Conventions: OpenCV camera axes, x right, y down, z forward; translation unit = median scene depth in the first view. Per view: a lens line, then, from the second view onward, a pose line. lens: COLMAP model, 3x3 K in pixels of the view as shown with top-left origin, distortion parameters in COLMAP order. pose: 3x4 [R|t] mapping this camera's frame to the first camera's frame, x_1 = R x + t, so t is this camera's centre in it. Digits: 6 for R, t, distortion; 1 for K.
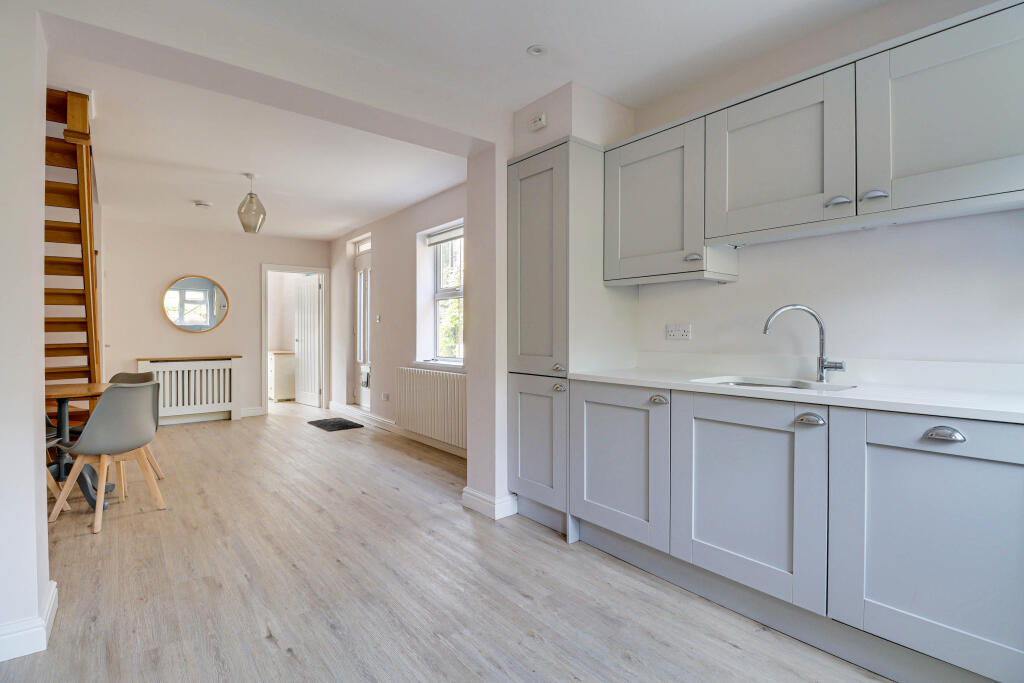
lens RADIAL K [[490.5, 0, 513.3], [0, 490.5, 333.1], [0, 0, 1]] dist [-0.005962, -0.007209]
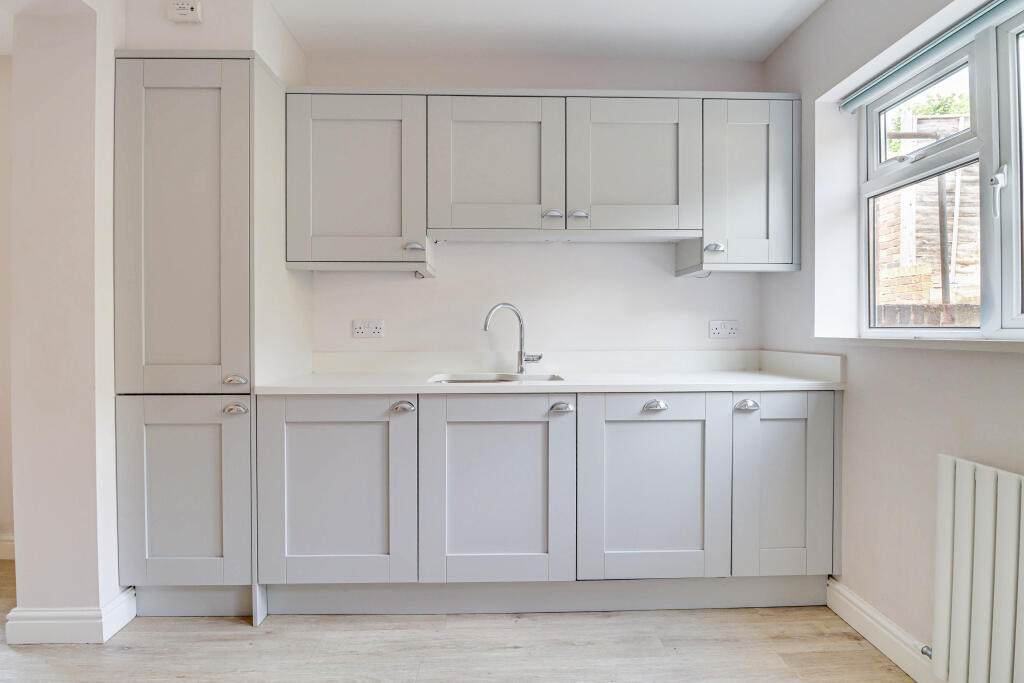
lens RADIAL K [[490.5, 0, 506.6], [0, 490.5, 331.9], [0, 0, 1]] dist [-0.005962, -0.007209]
pose [[0.606674, -0.005459, 0.794932, -0.312840], [0.002675, 0.999985, 0.004825, -0.000104], [-0.794946, -0.000801, 0.606679, 0.386642]]
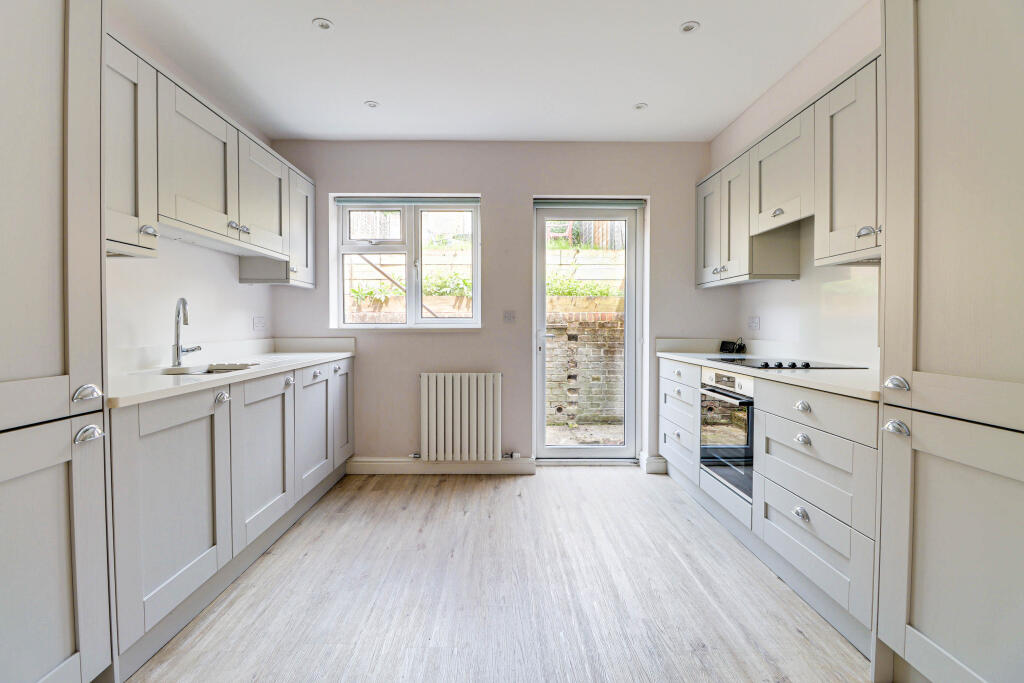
lens RADIAL K [[490.5, 0, 501.9], [0, 490.5, 333.7], [0, 0, 1]] dist [-0.005962, -0.007209]
pose [[-0.775955, -0.011421, 0.630685, -0.756792], [0.002088, 0.999784, 0.020673, 0.001404], [-0.630785, 0.017358, -0.775763, 1.571785]]
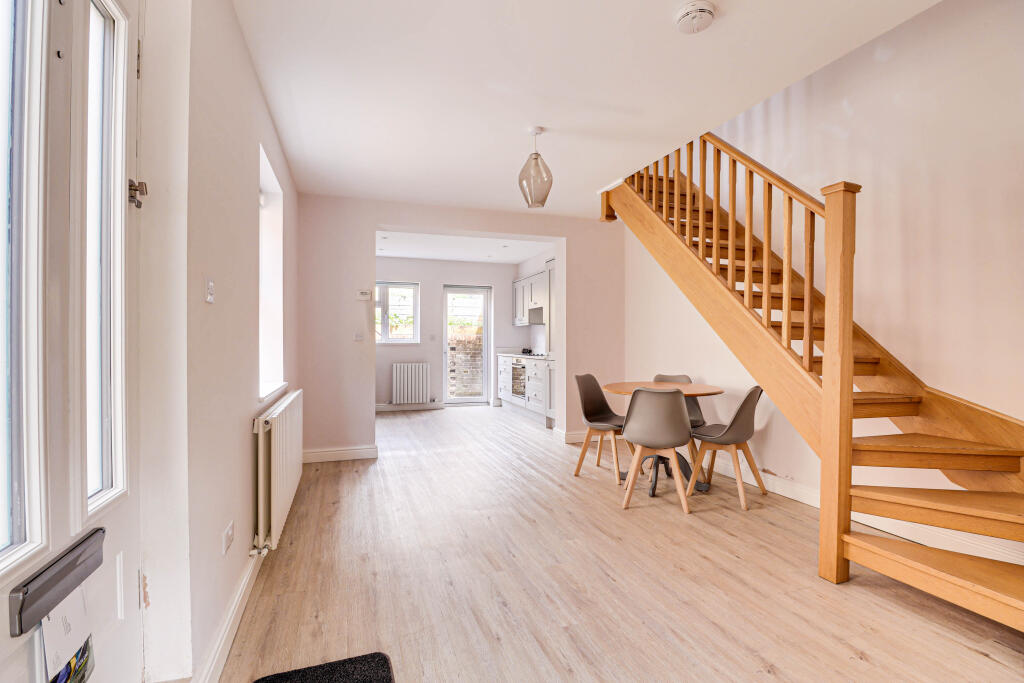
lens RADIAL K [[490.5, 0, 513.6], [0, 490.5, 344.9], [0, 0, 1]] dist [-0.005962, -0.007209]
pose [[-0.938531, -0.002430, 0.345187, -0.847675], [0.000149, 0.999972, 0.007445, 0.001576], [-0.345196, 0.007039, -0.938504, 1.789677]]
